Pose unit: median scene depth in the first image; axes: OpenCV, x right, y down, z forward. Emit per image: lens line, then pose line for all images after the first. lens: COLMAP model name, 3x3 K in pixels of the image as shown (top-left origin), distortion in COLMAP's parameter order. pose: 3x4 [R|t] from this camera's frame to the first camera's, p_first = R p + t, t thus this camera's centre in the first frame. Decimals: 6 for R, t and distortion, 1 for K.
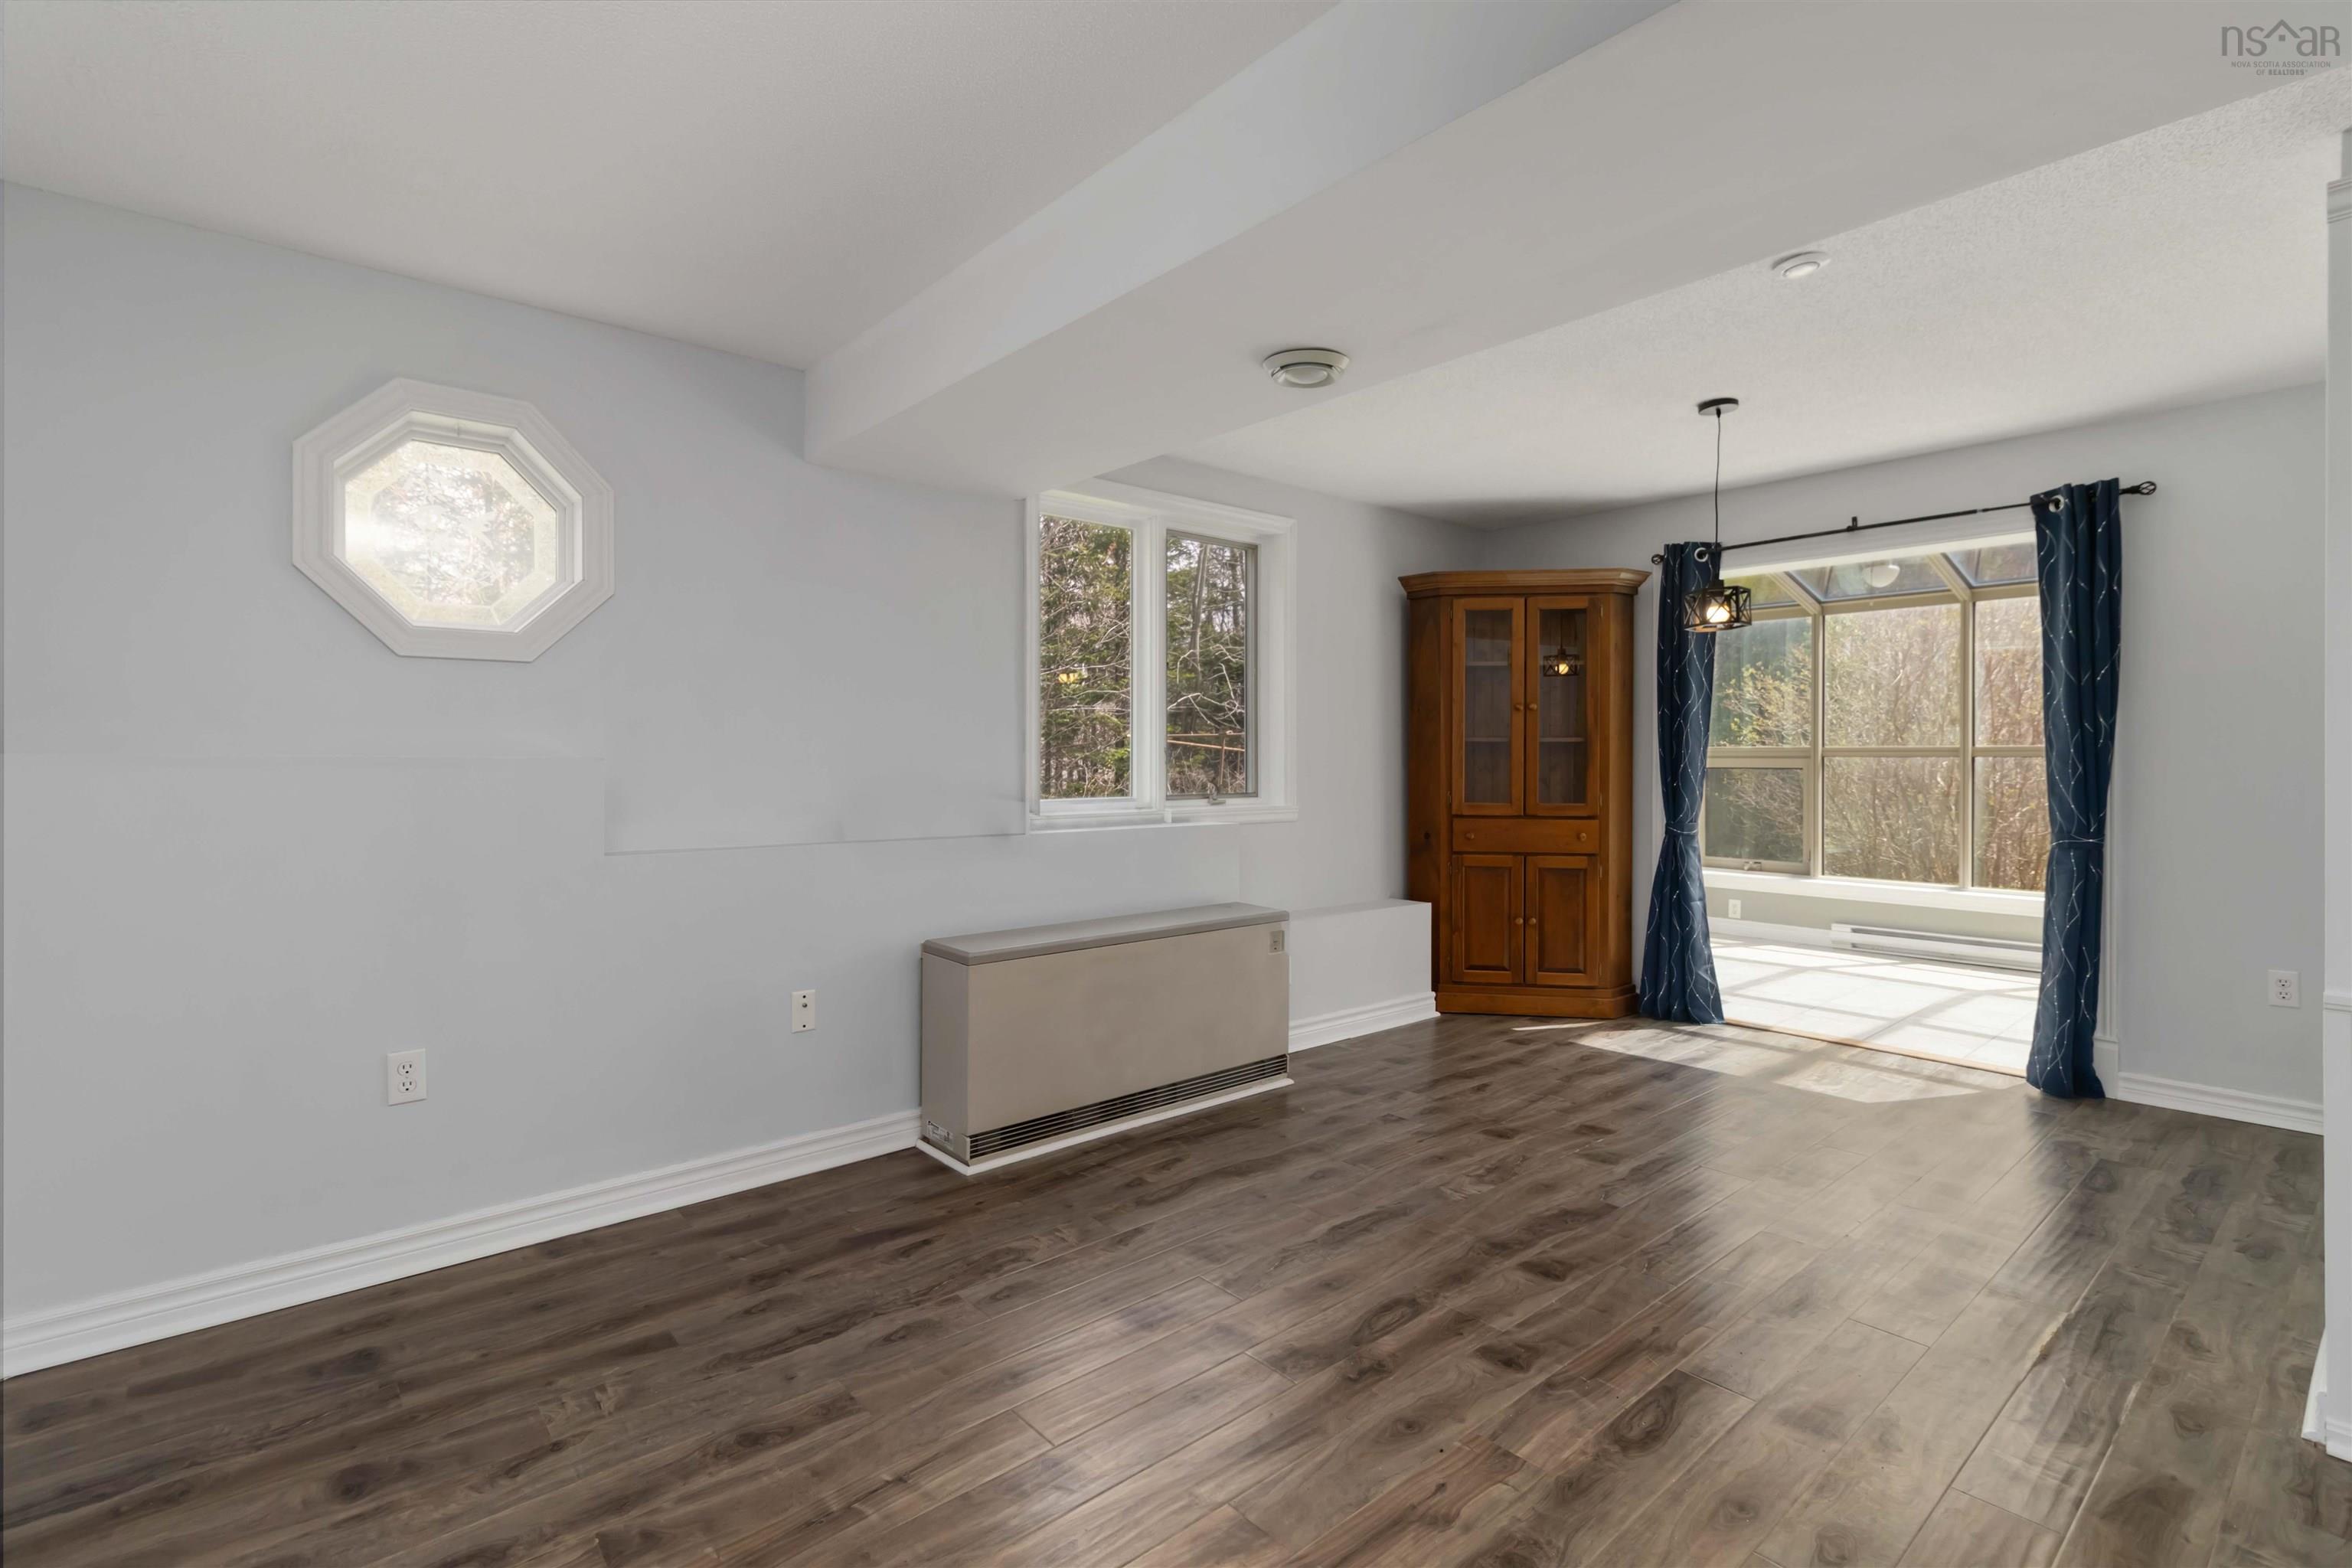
lens RADIAL K [[1083.9, 0, 1178.1], [0, 1083.9, 757.4], [0, 0, 1]] dist [0.001315, -0.000059]
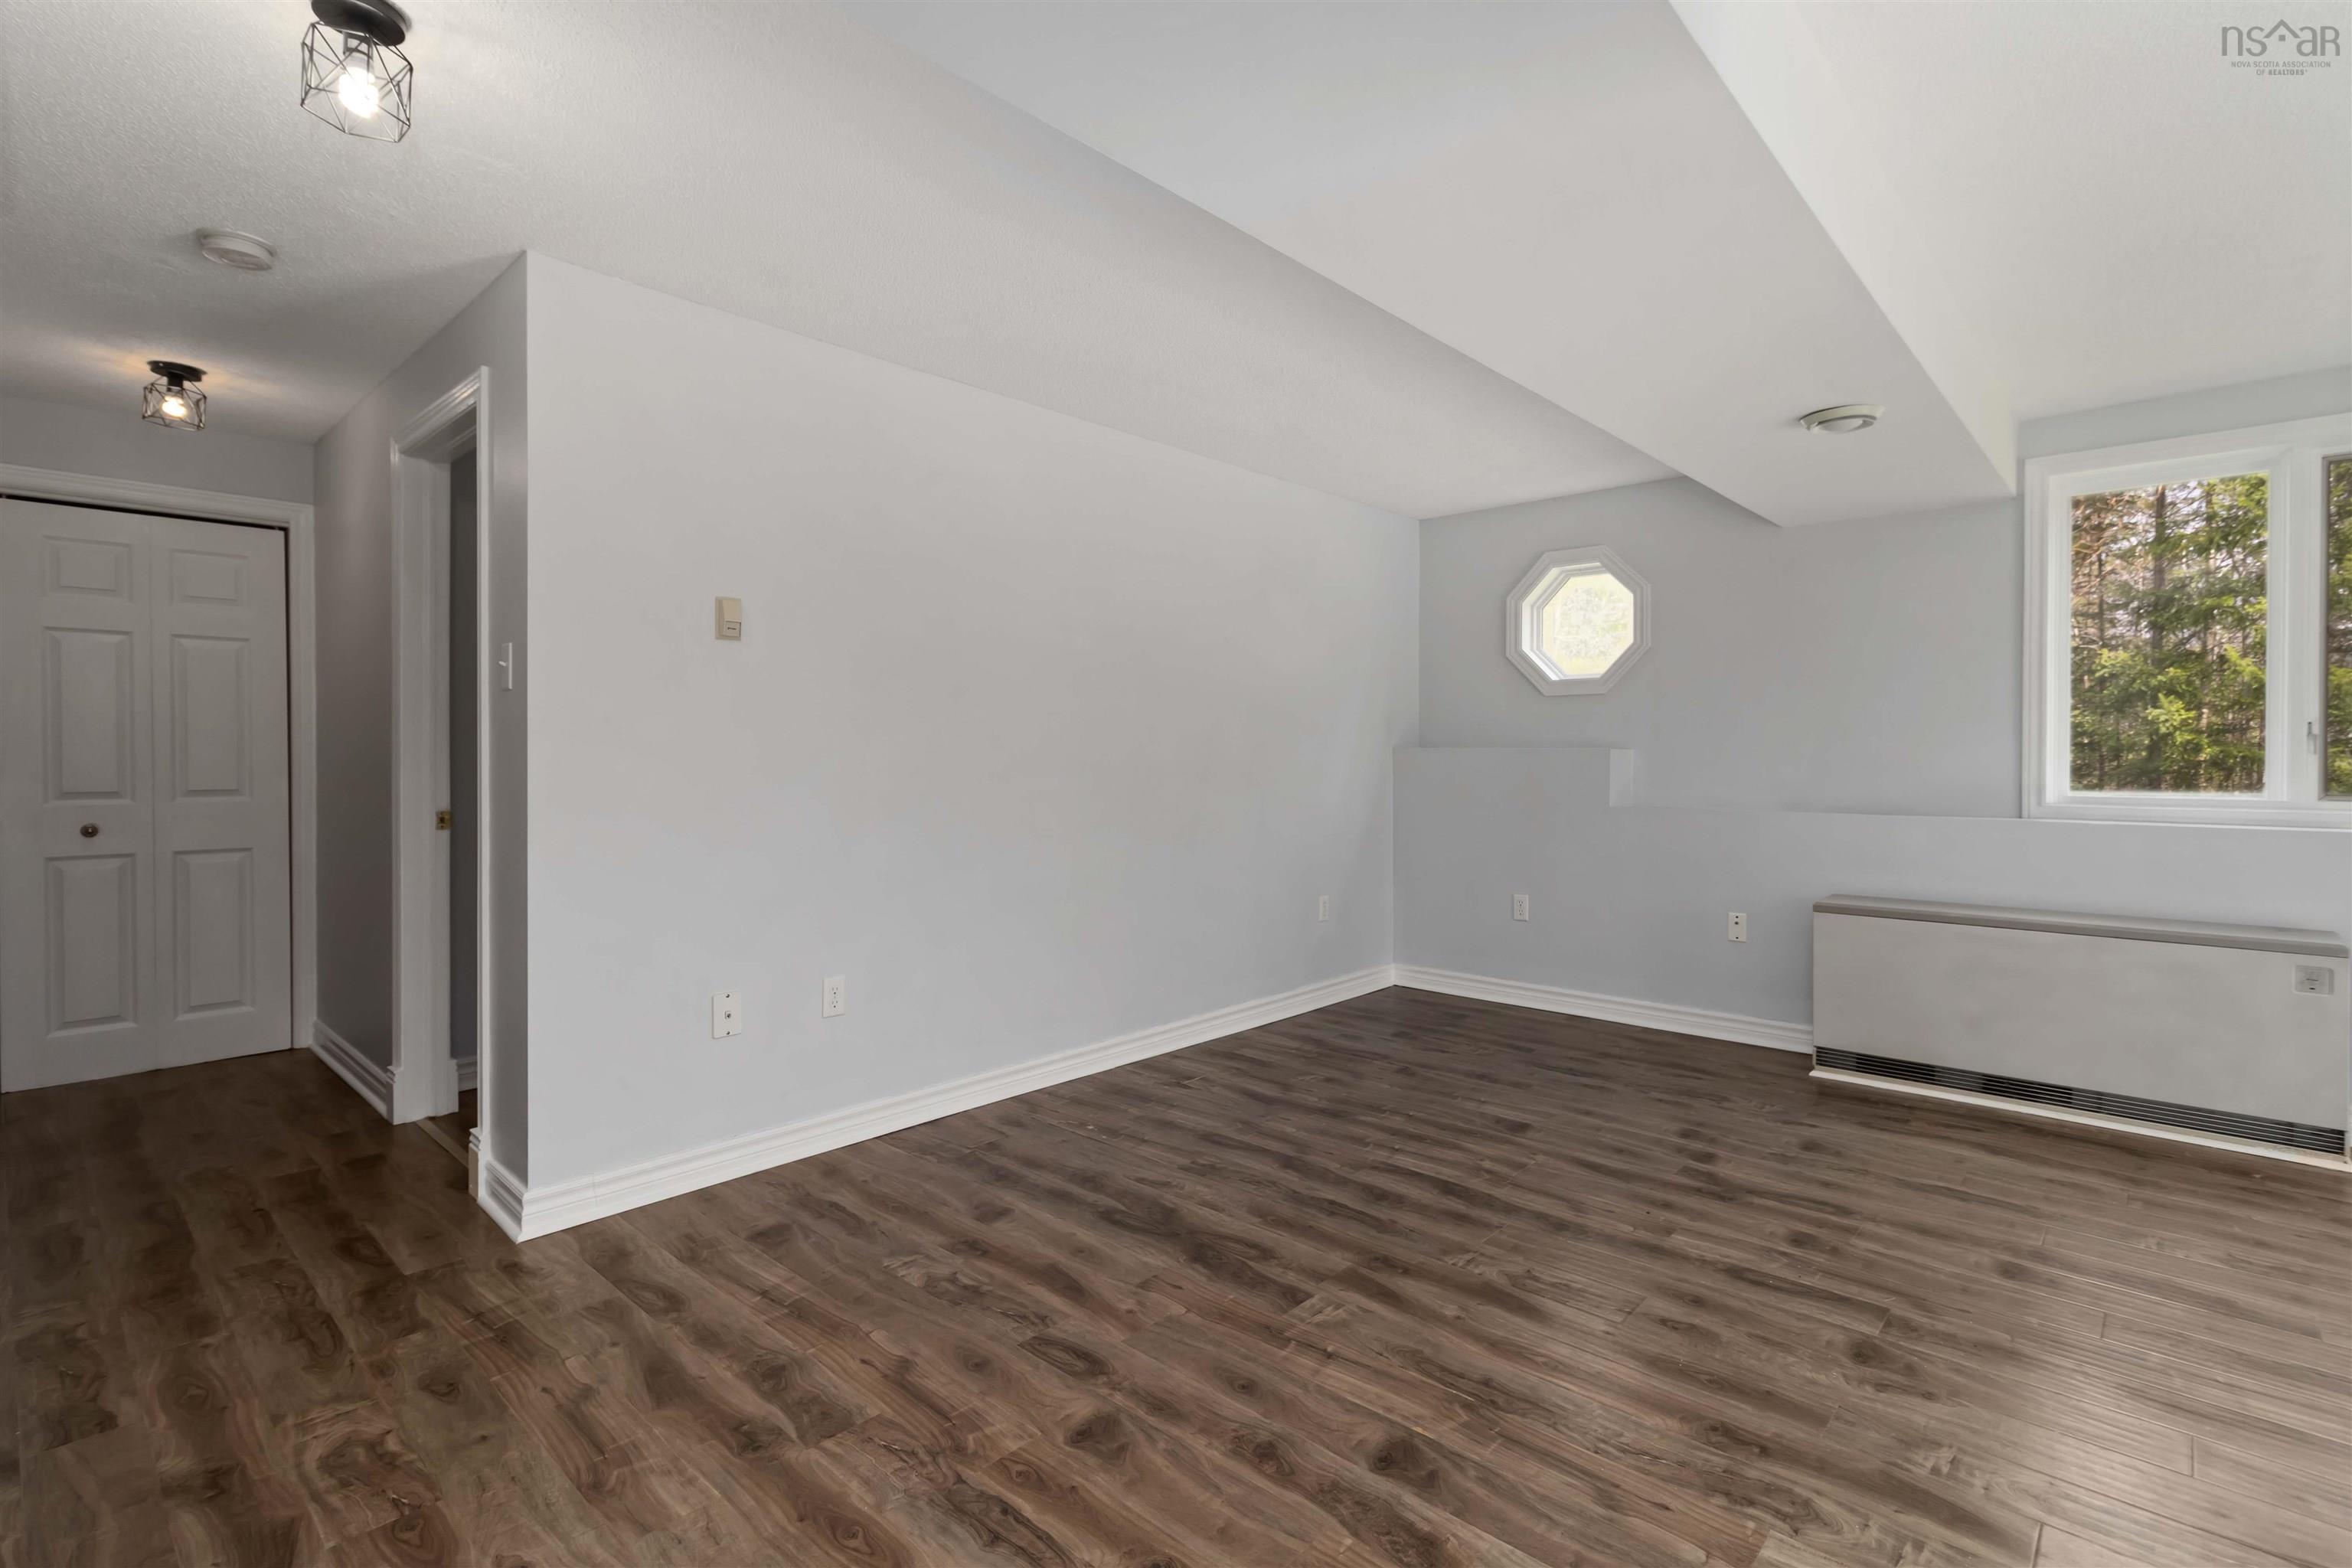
lens RADIAL K [[1083.9, 0, 1178.1], [0, 1083.9, 757.4], [0, 0, 1]] dist [0.001315, -0.000059]
pose [[0.113153, 0.005339, -0.993563, 0.936937], [0.002219, 0.999982, 0.005626, 0.001907], [0.993575, -0.002842, 0.113139, 0.108539]]
